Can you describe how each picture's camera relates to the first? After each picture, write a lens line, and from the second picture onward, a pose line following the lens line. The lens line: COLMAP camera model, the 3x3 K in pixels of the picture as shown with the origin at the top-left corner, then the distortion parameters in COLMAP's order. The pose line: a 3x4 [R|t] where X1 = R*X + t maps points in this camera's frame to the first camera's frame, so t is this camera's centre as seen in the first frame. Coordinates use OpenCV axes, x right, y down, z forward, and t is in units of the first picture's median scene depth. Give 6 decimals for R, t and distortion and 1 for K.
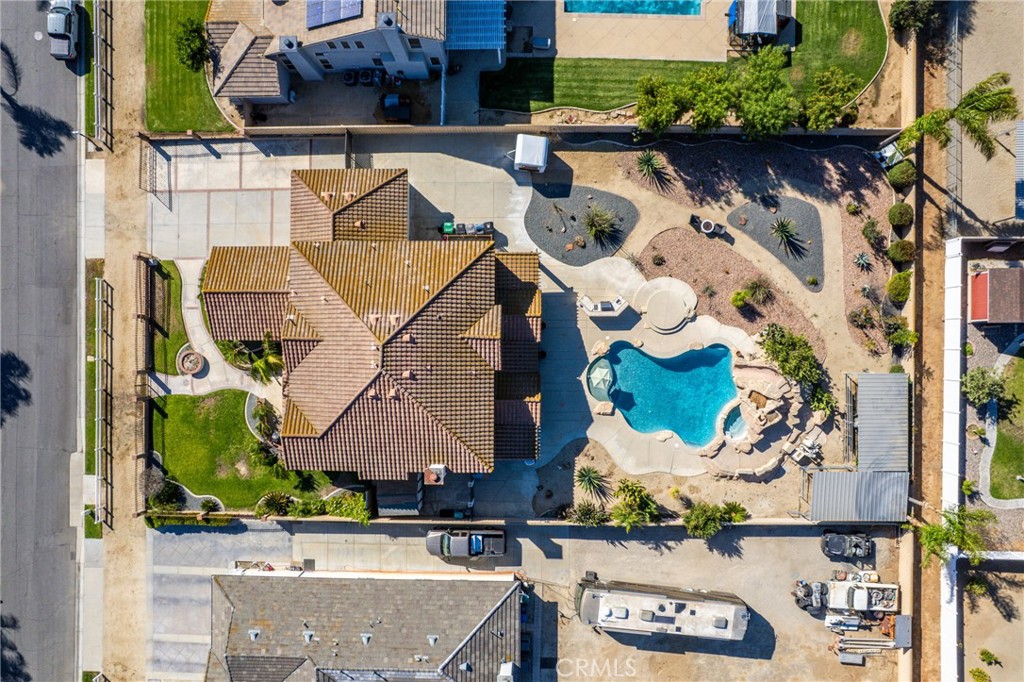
lens RADIAL K [[652.9, 0, 510.1], [0, 652.9, 344.3], [0, 0, 1]] dist [-0.073423, 0.060271]
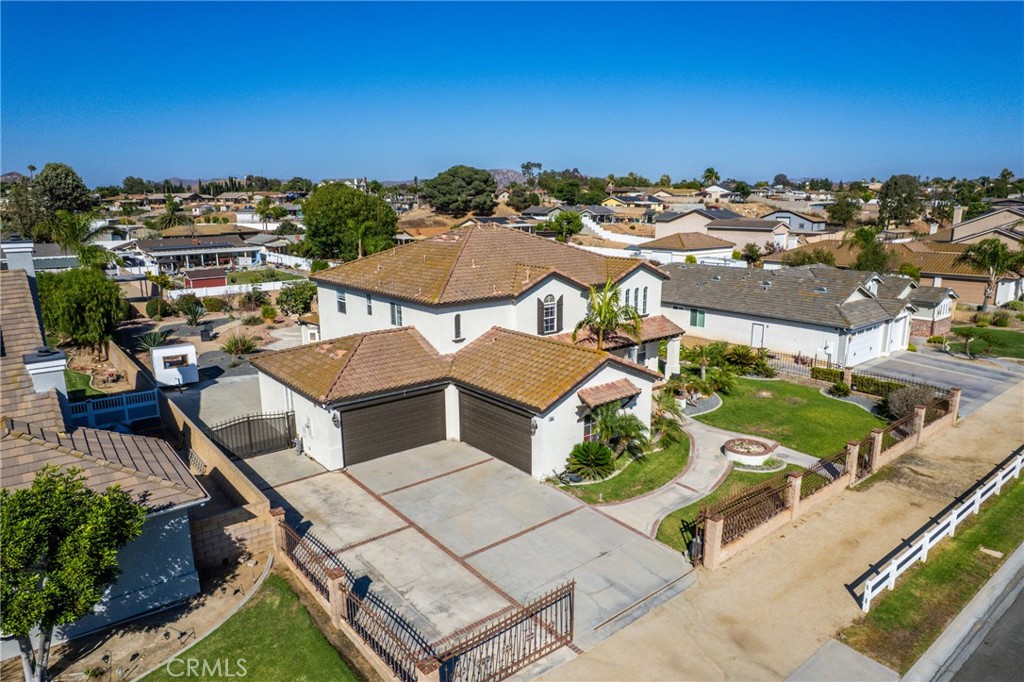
lens RADIAL K [[652.9, 0, 510.1], [0, 652.9, 344.3], [0, 0, 1]] dist [-0.073423, 0.060271]
pose [[-0.627548, -0.140476, 0.765800, -0.762495], [0.778310, -0.138984, 0.612305, -0.436053], [0.020420, 0.980281, 0.196553, 0.802824]]
